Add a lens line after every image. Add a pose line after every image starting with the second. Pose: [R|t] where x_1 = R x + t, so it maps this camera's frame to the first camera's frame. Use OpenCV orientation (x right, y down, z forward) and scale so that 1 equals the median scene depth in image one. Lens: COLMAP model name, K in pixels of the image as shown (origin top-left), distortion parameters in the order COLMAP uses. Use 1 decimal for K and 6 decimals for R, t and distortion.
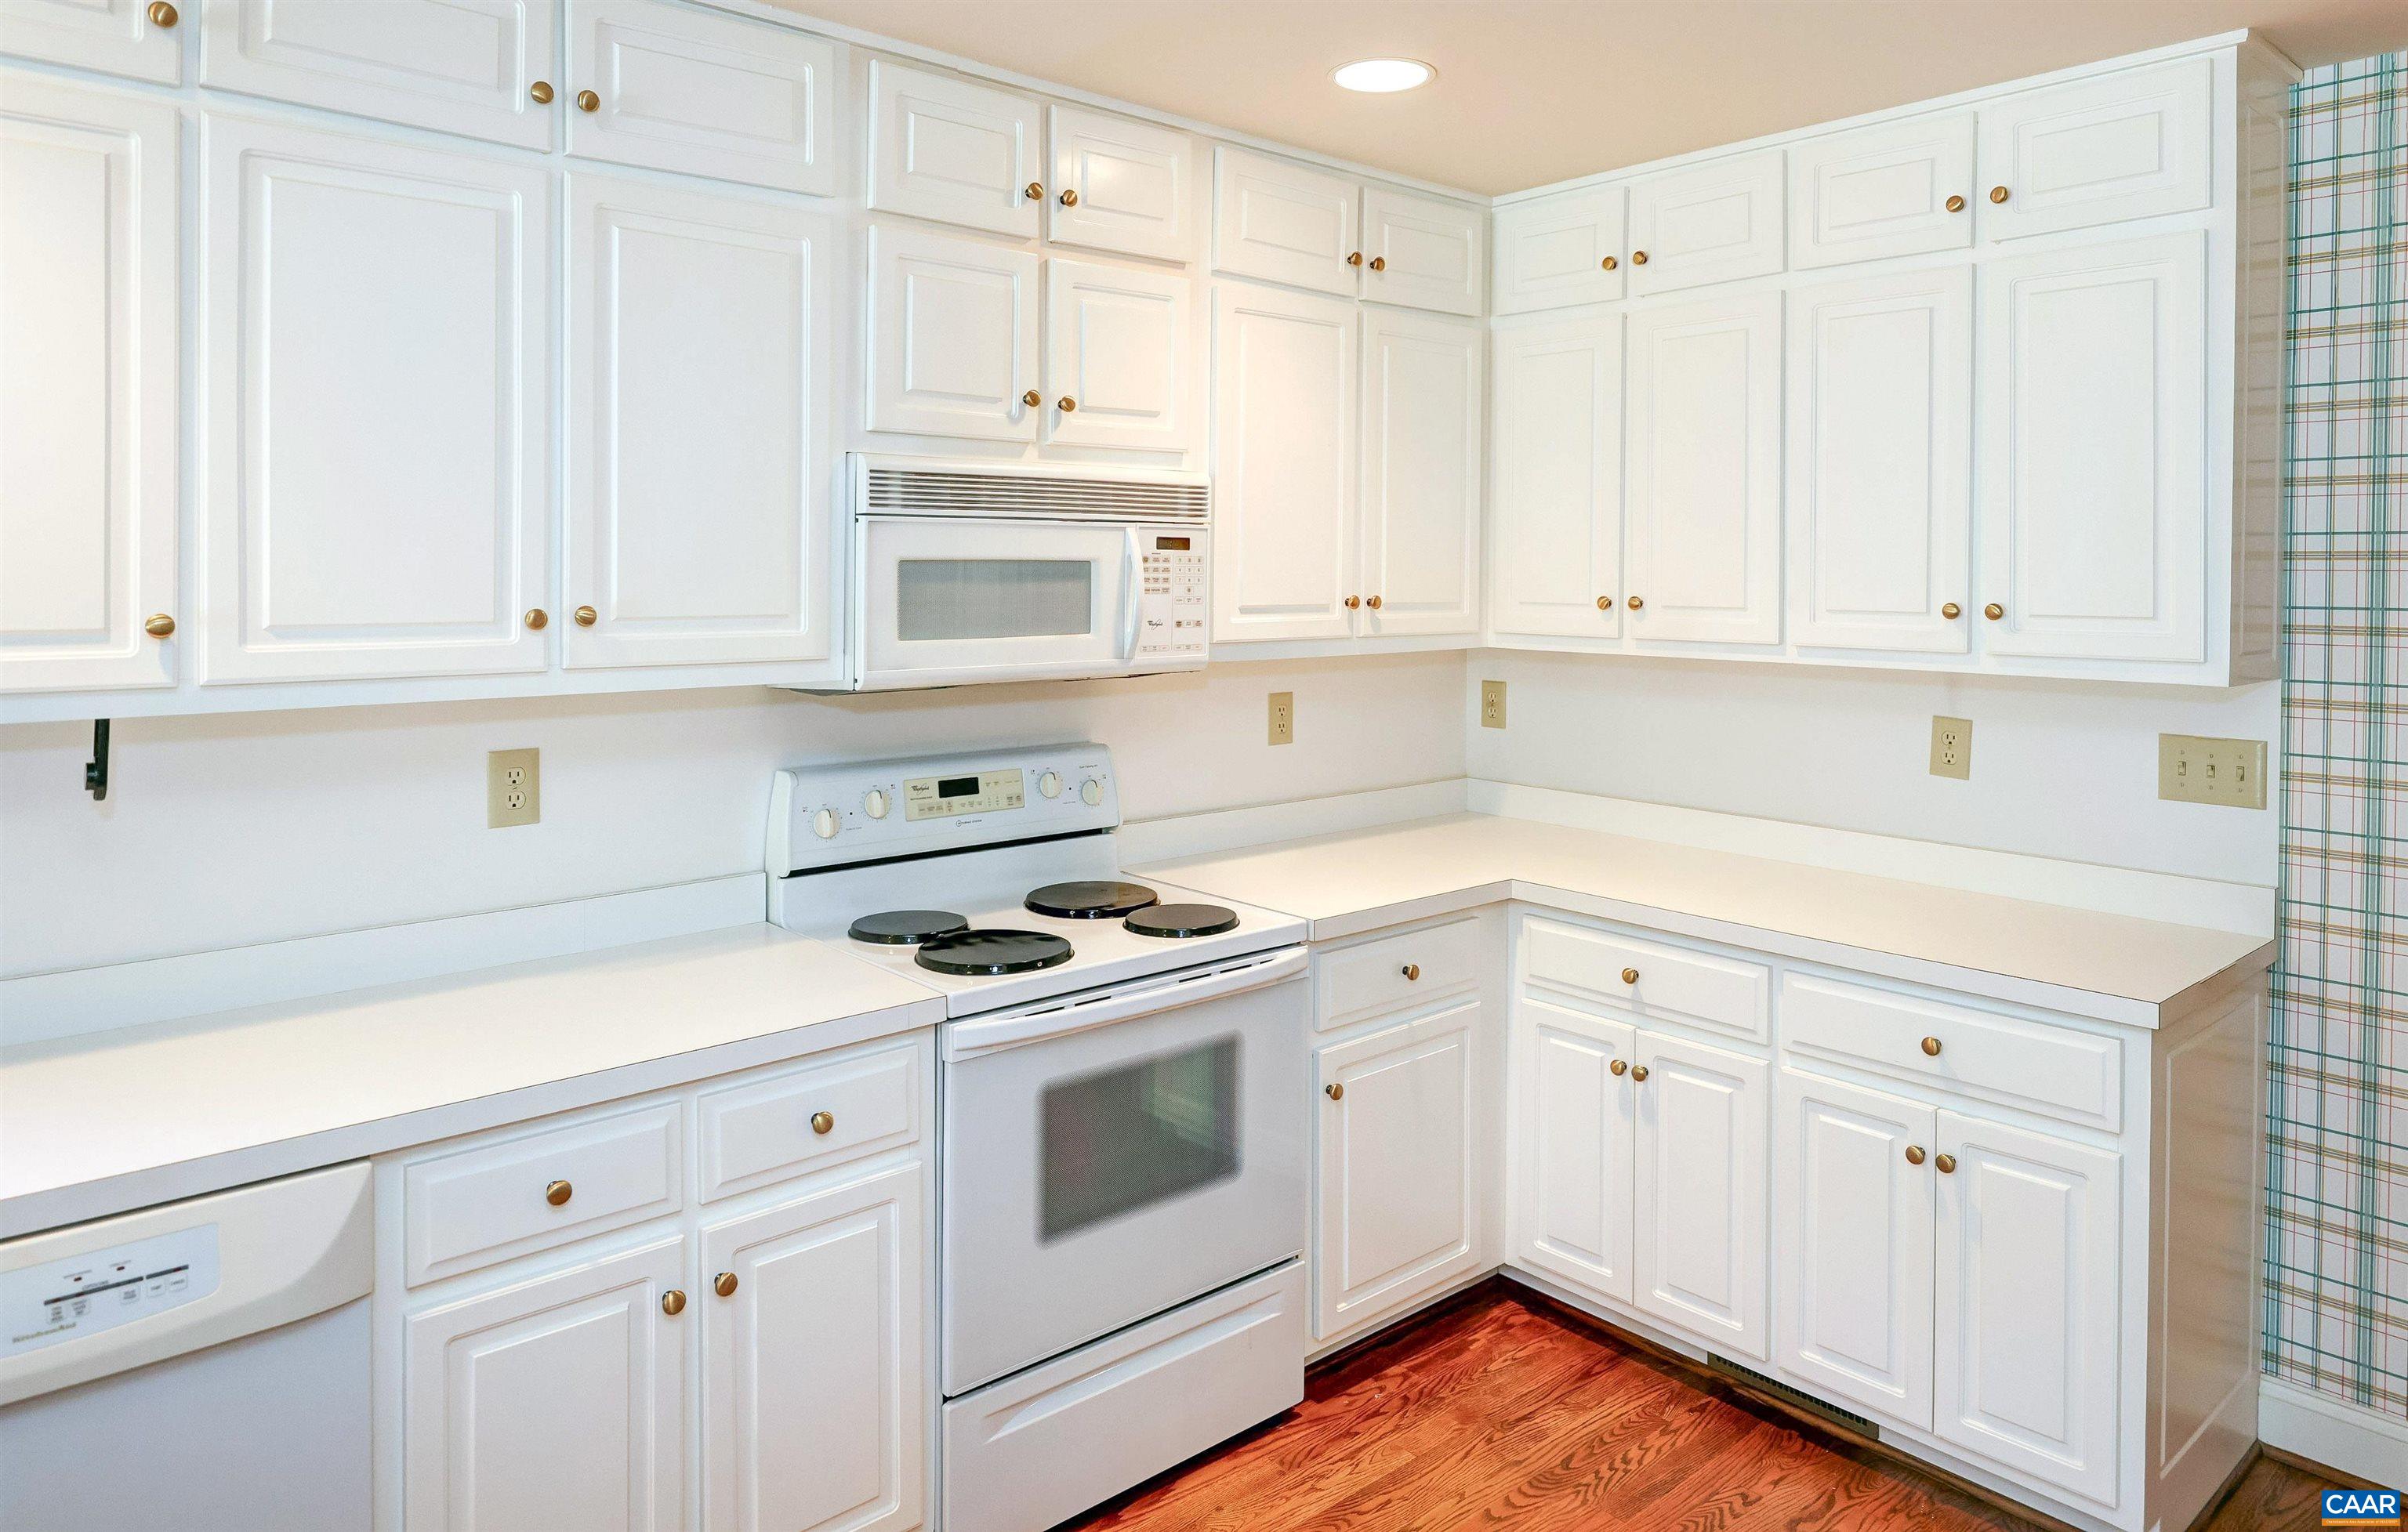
lens RADIAL K [[1480.6, 0, 1227.8], [0, 1480.6, 698.0], [0, 0, 1]] dist [-0.002191, -0.002250]
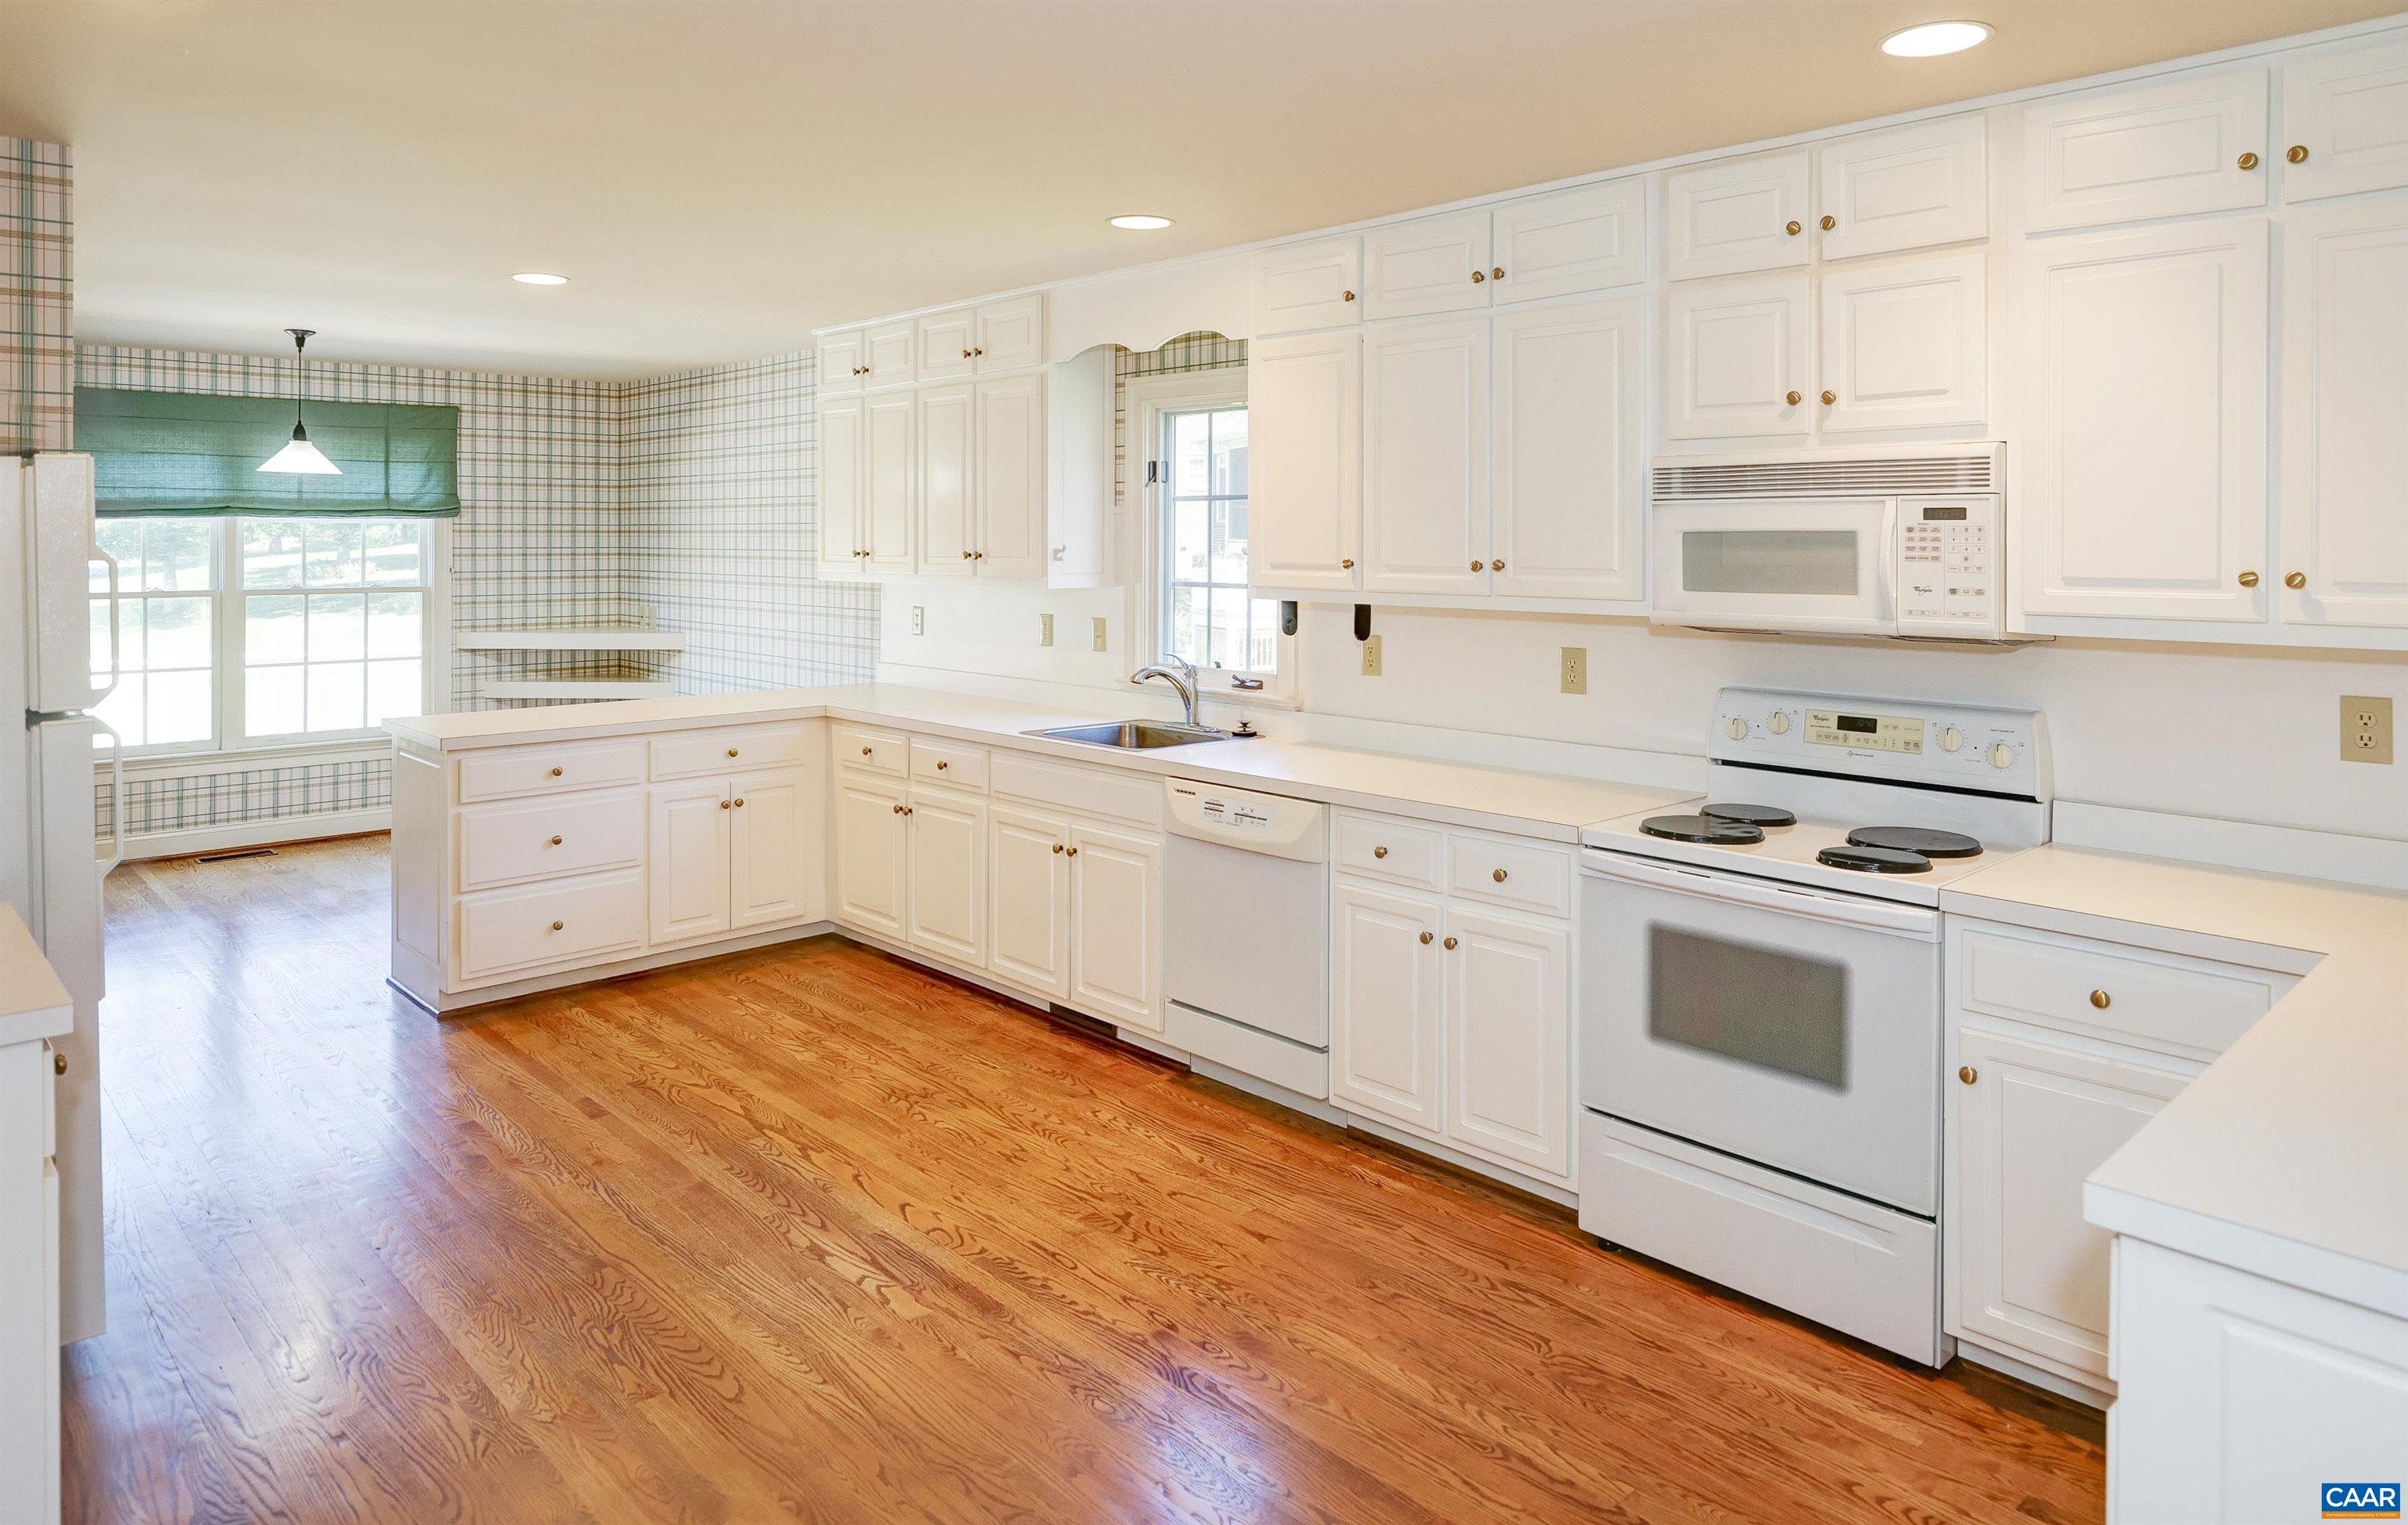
lens RADIAL K [[1480.6, 0, 1202.3], [0, 1480.6, 757.4], [0, 0, 1]] dist [0.006044, 0.001210]
pose [[0.038626, 0.146516, -0.988454, 1.017935], [-0.084557, 0.986123, 0.142867, -0.040160], [0.995670, 0.078062, 0.050479, 0.439565]]
